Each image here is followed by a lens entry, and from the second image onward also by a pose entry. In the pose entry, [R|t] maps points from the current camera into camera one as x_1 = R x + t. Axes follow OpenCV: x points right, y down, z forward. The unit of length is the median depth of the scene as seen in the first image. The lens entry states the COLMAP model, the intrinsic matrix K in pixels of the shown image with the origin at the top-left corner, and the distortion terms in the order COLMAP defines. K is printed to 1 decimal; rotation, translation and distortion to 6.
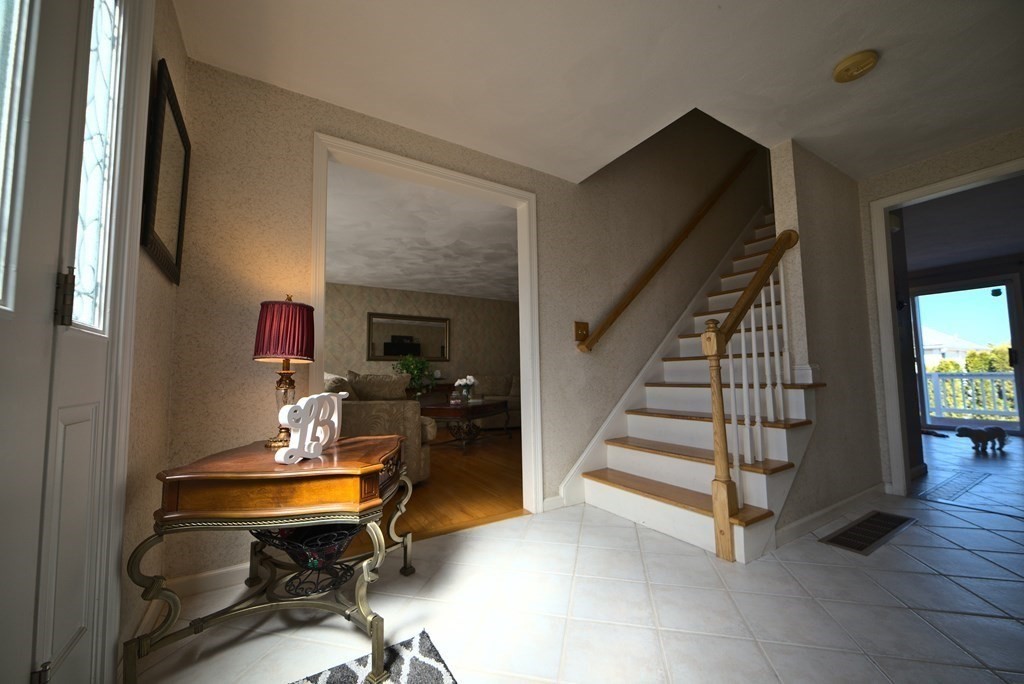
lens RADIAL K [[391.0, 0, 512.5], [0, 391.0, 344.0], [0, 0, 1]] dist [0.013645, -0.000101]
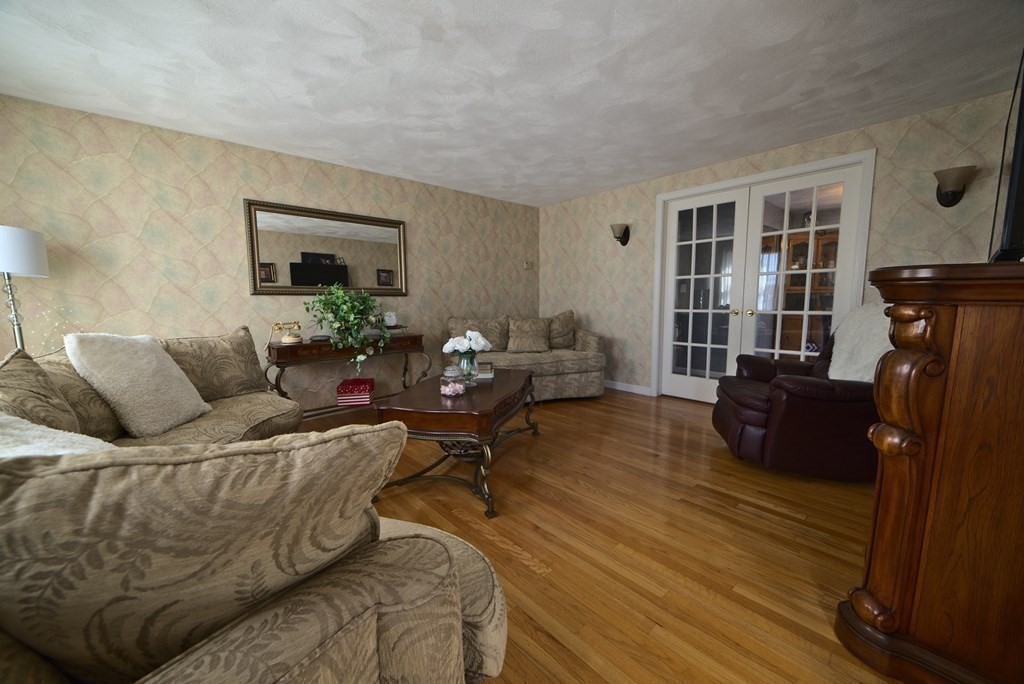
lens RADIAL K [[389.6, 0, 510.0], [0, 389.6, 346.6], [0, 0, 1]] dist [-0.000393, -0.000024]
pose [[0.984272, -0.016270, 0.175908, -0.126892], [-0.017846, 0.981499, 0.190633, 0.004697], [-0.175755, -0.190774, 0.965772, 0.431122]]
